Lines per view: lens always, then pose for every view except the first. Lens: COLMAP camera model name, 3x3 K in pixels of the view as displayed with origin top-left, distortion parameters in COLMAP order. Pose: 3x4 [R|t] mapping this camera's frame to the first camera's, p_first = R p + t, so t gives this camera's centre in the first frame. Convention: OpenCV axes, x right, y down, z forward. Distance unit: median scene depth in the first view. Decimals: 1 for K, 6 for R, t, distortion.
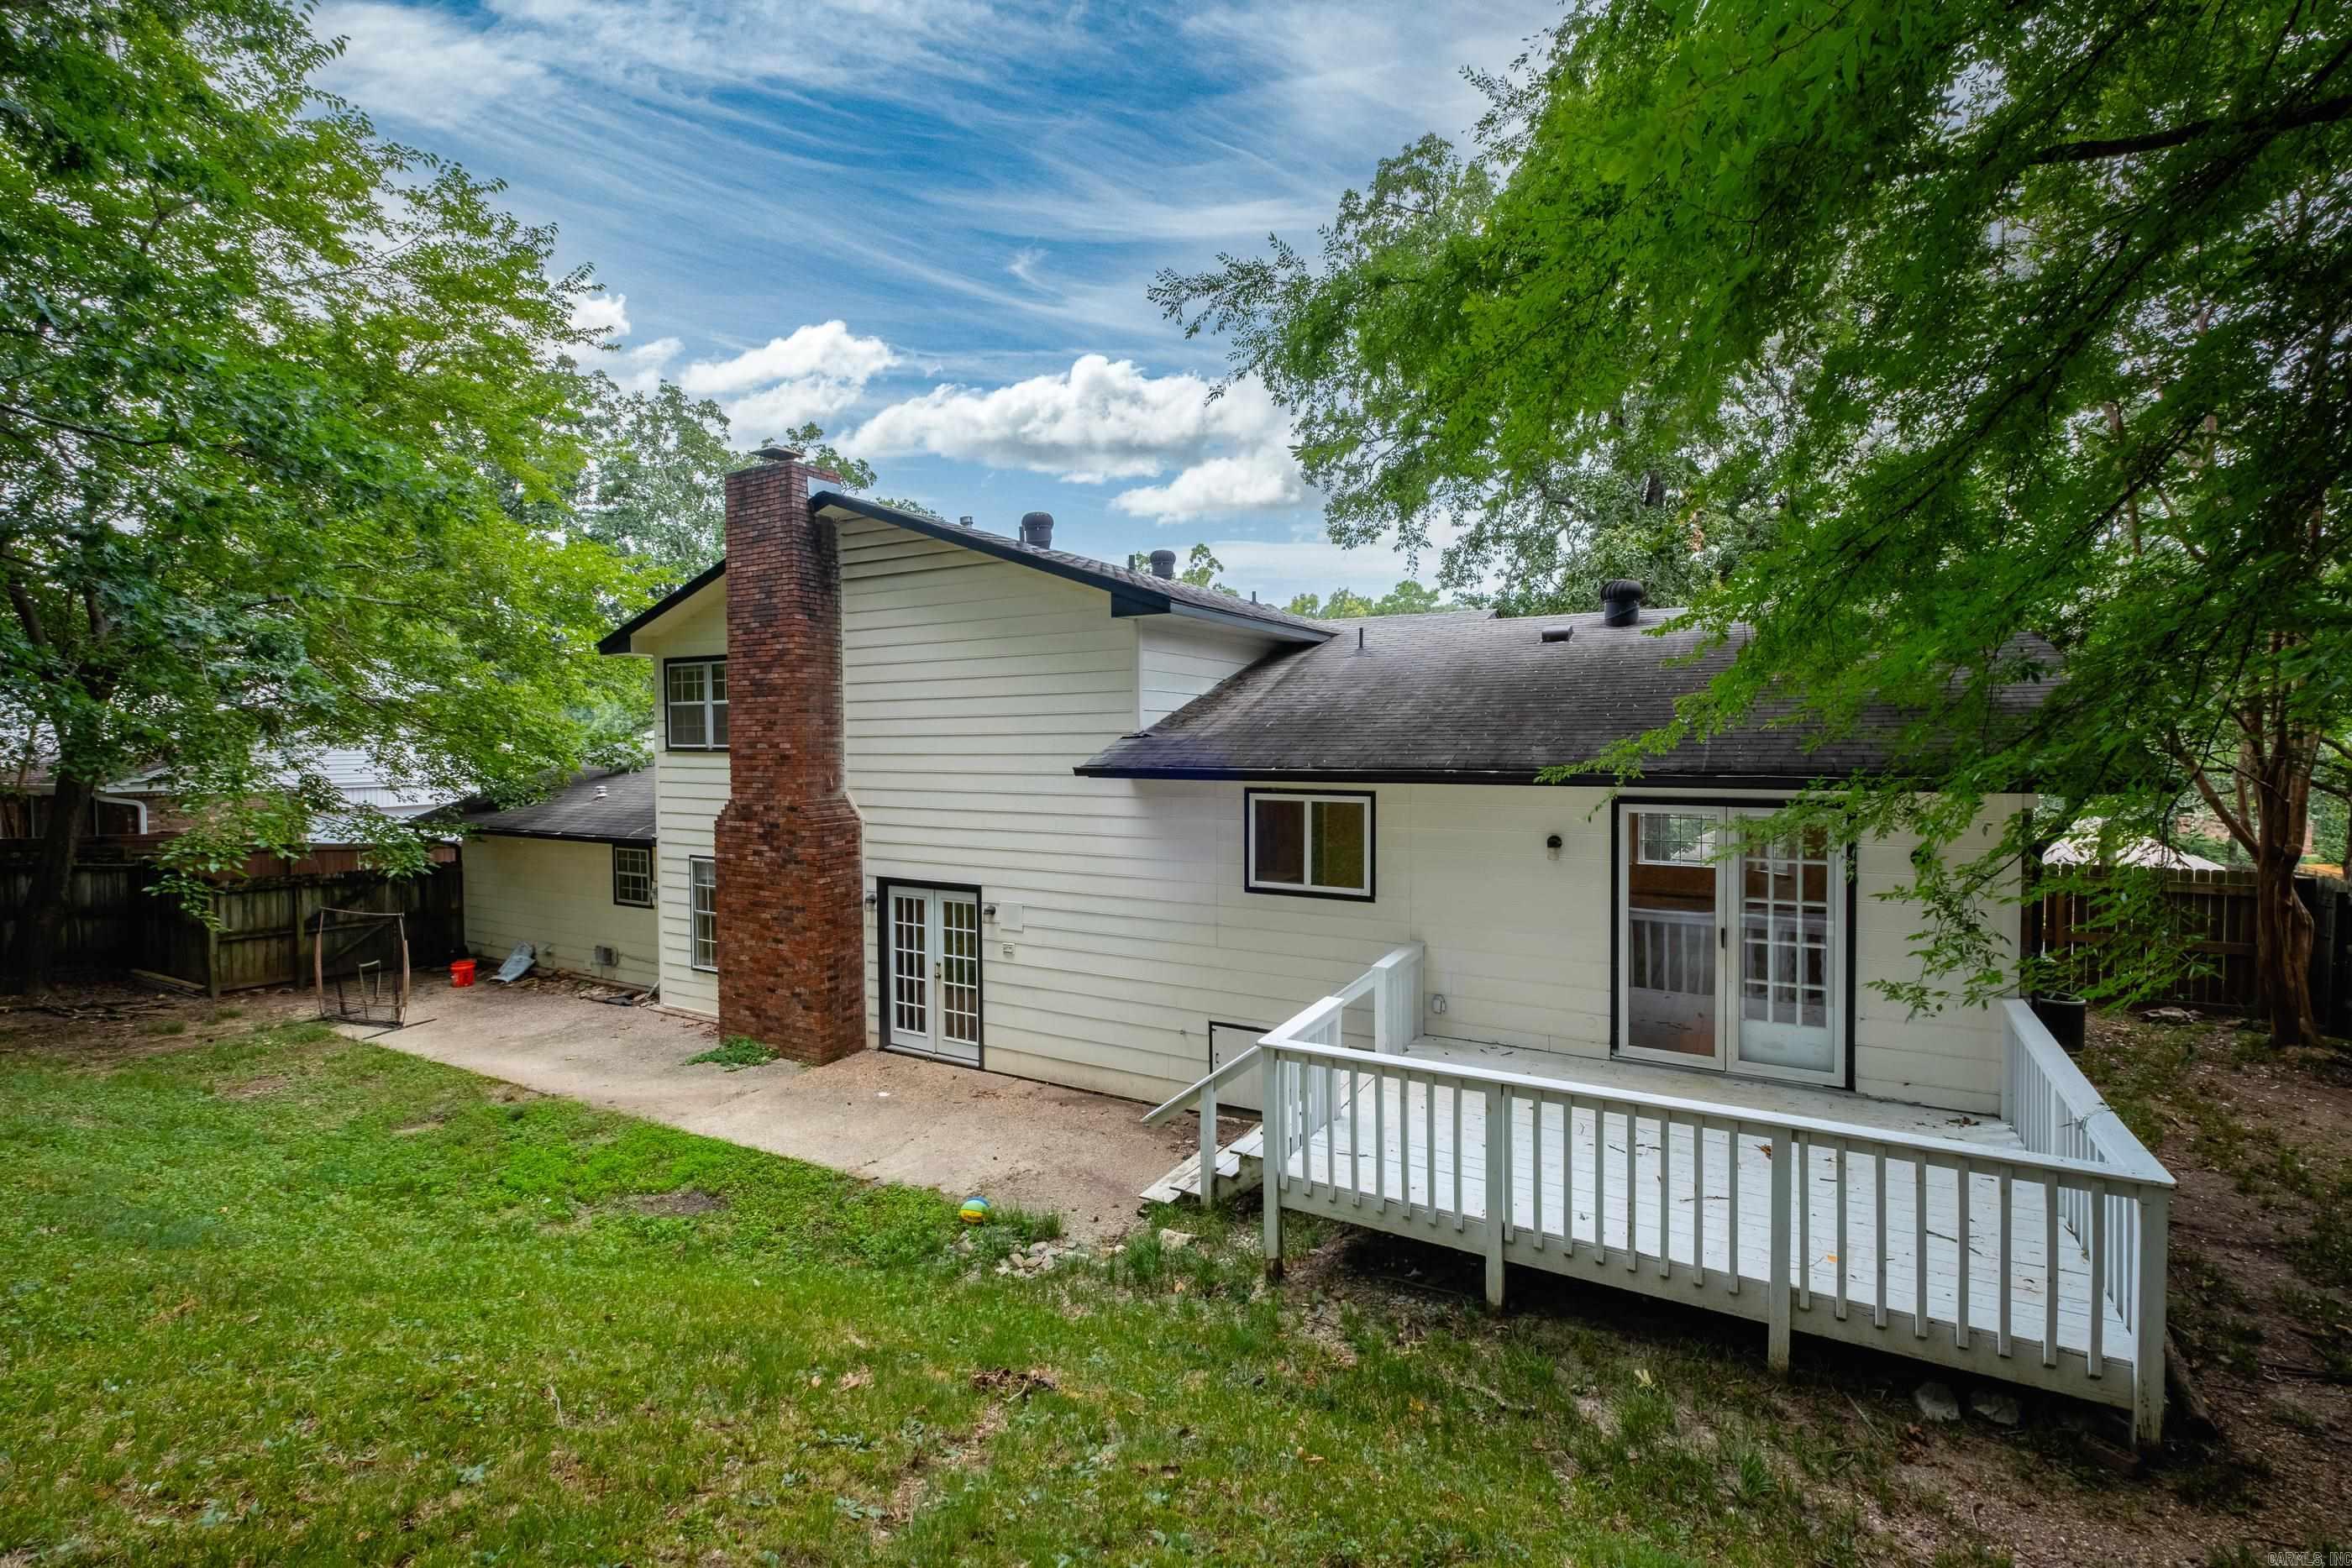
lens RADIAL K [[1029.3, 0, 1197.3], [0, 1029.3, 754.5], [0, 0, 1]] dist [0.005003, 0.000394]
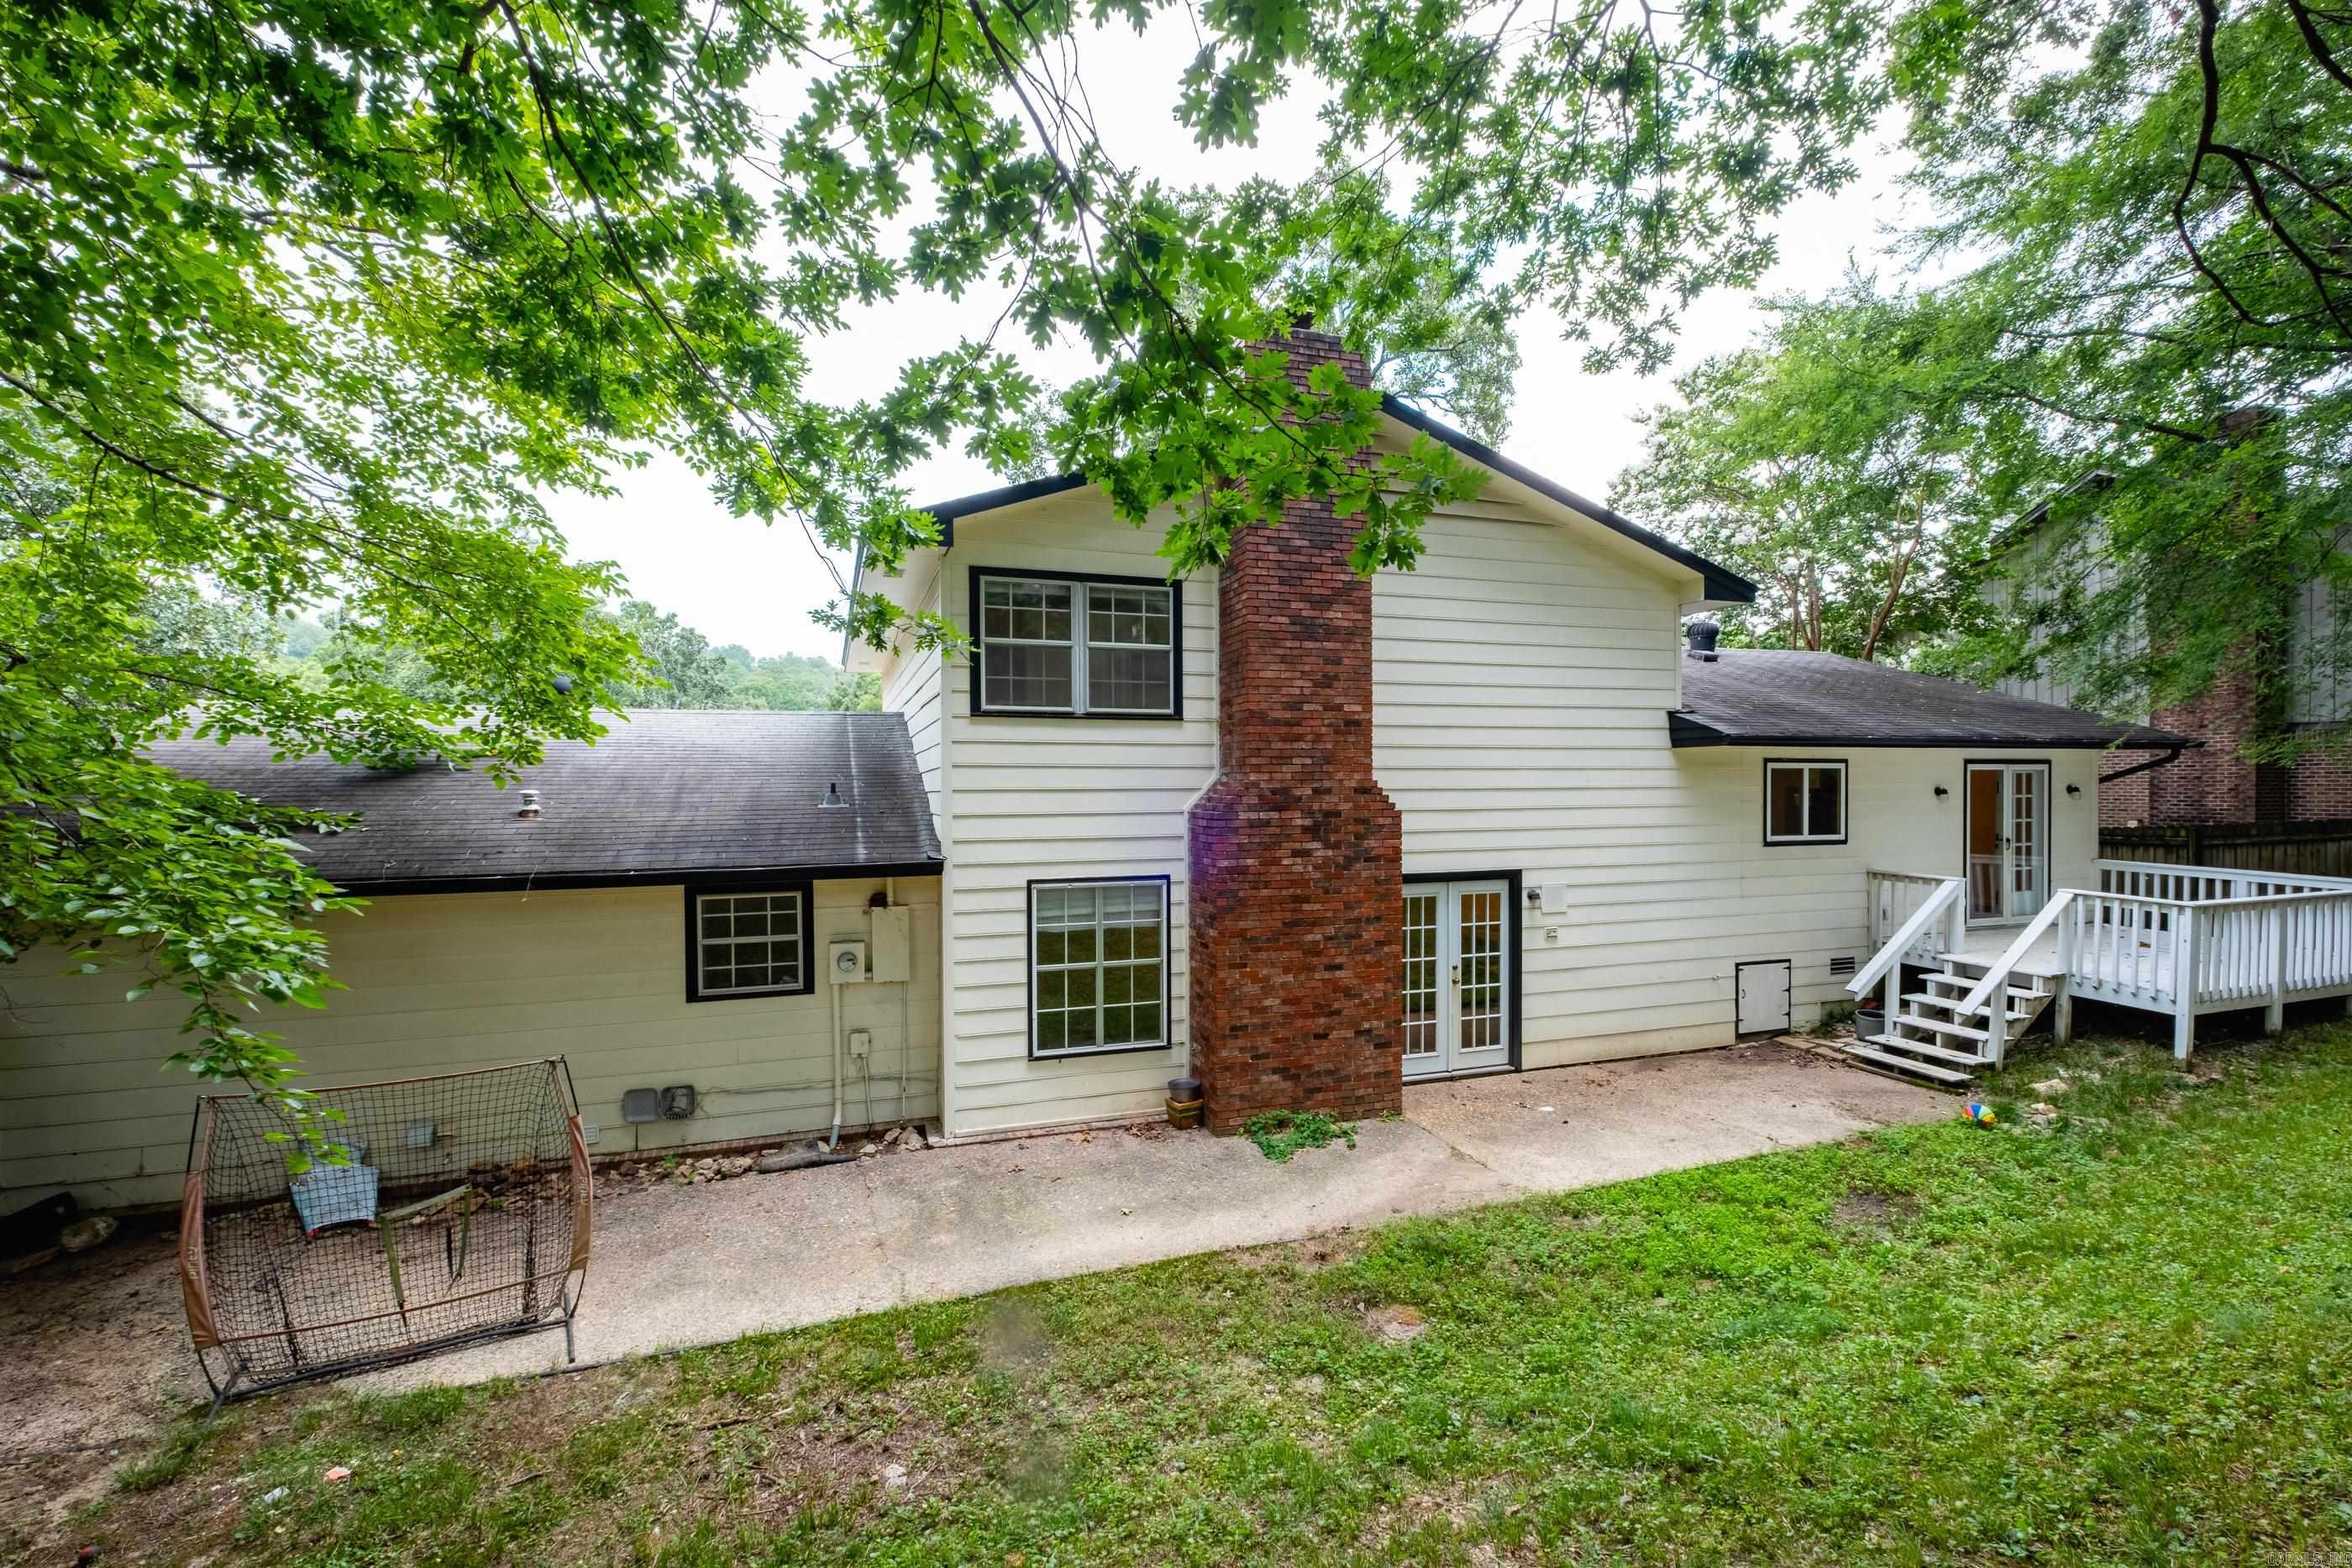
lens RADIAL K [[1041.6, 0, 1178.7], [0, 1041.6, 791.6], [0, 0, 1]] dist [0.001093, -0.000131]
pose [[0.658189, -0.002405, 0.752849, -1.080398], [0.015794, 0.999819, -0.010614, 0.060430], [-0.752687, 0.018876, 0.658108, 0.597583]]
